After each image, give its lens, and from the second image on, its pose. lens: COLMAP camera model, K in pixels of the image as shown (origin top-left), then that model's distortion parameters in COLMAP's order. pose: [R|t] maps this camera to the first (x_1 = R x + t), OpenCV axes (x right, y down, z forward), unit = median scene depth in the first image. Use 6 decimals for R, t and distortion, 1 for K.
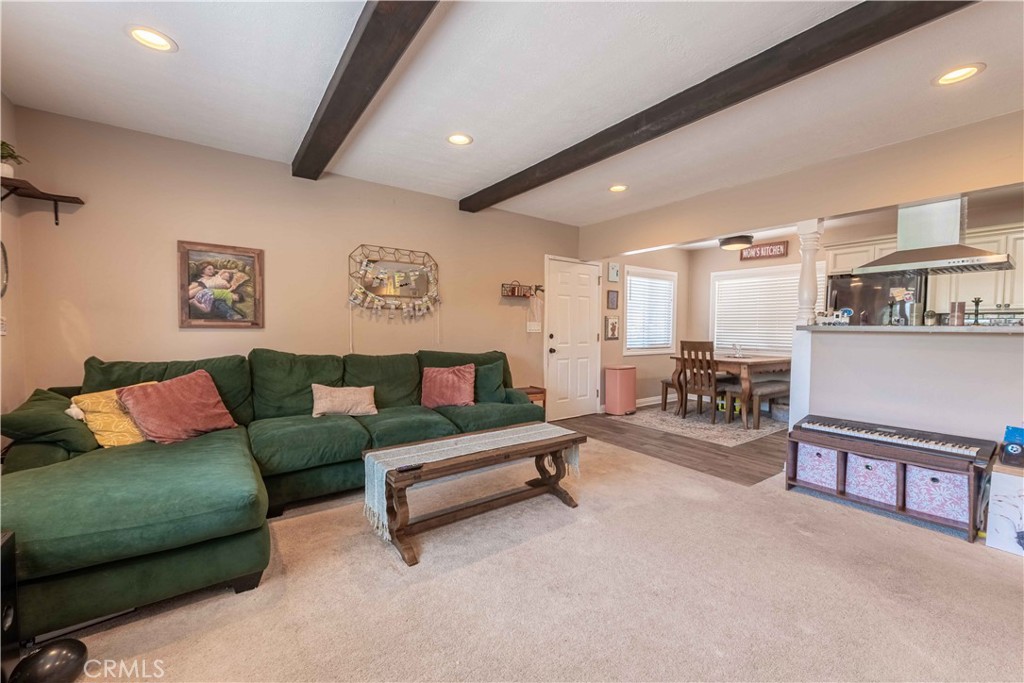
lens RADIAL K [[407.3, 0, 510.1], [0, 407.3, 341.4], [0, 0, 1]] dist [0.003912, -0.000372]
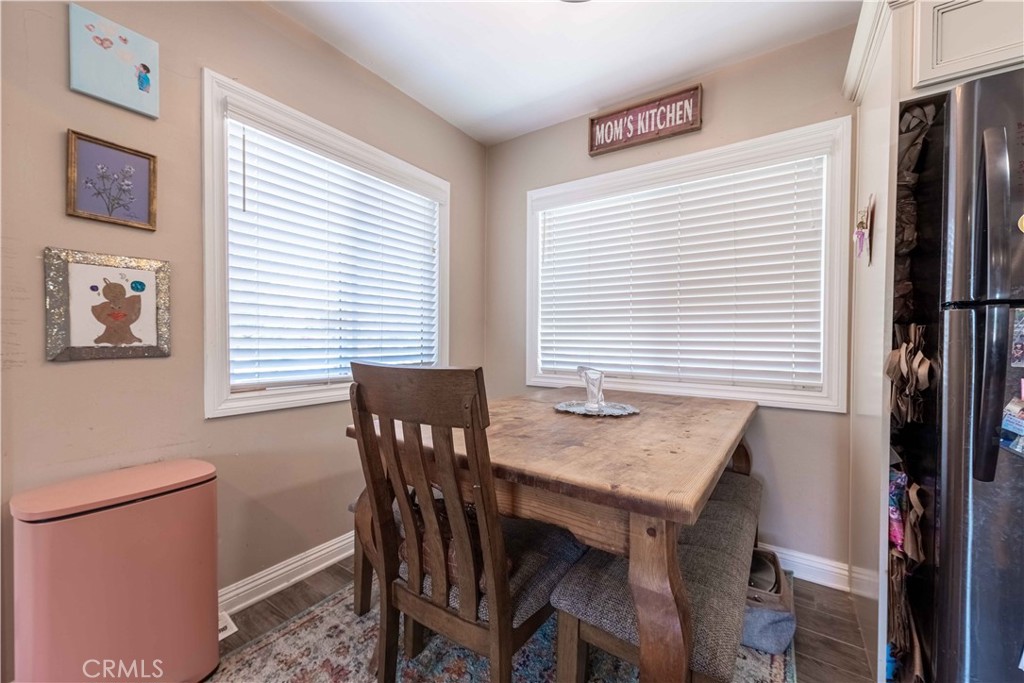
lens RADIAL K [[407.3, 0, 513.0], [0, 407.3, 342.2], [0, 0, 1]] dist [0.003912, -0.000372]
pose [[0.939008, -0.003403, 0.343878, 0.559547], [0.012785, 0.999605, -0.025018, -0.006190], [-0.343657, 0.027889, 0.938681, 1.033145]]
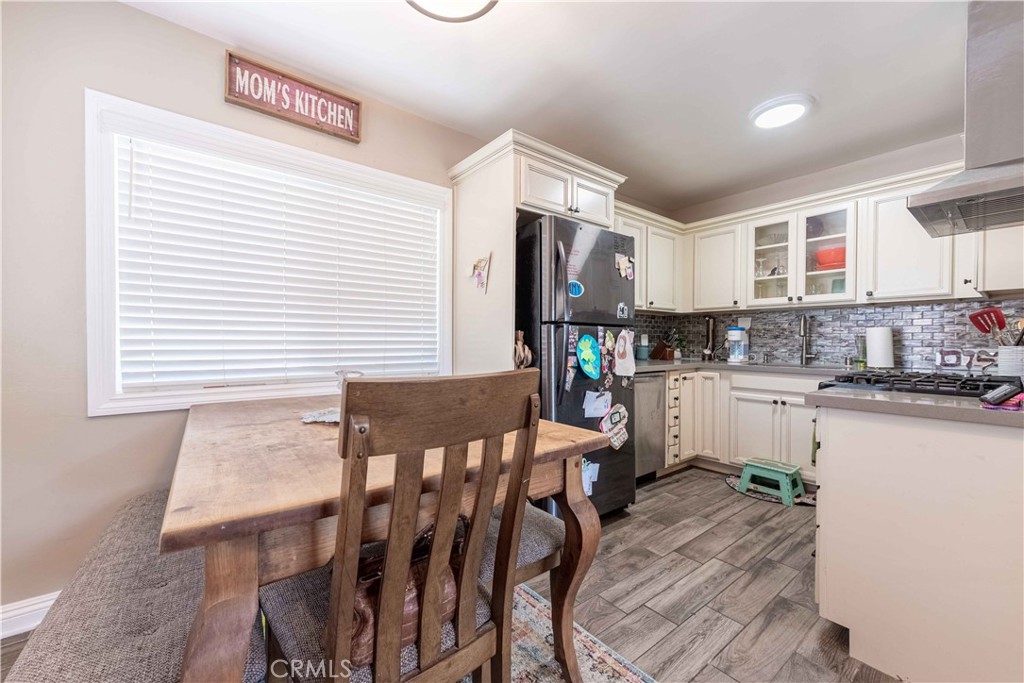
lens RADIAL K [[407.3, 0, 512.9], [0, 407.3, 344.8], [0, 0, 1]] dist [0.003912, -0.000372]
pose [[-0.065617, -0.020805, 0.997628, 0.377145], [0.033152, 0.999185, 0.023018, -0.018323], [-0.997294, 0.034584, -0.064874, 1.279077]]
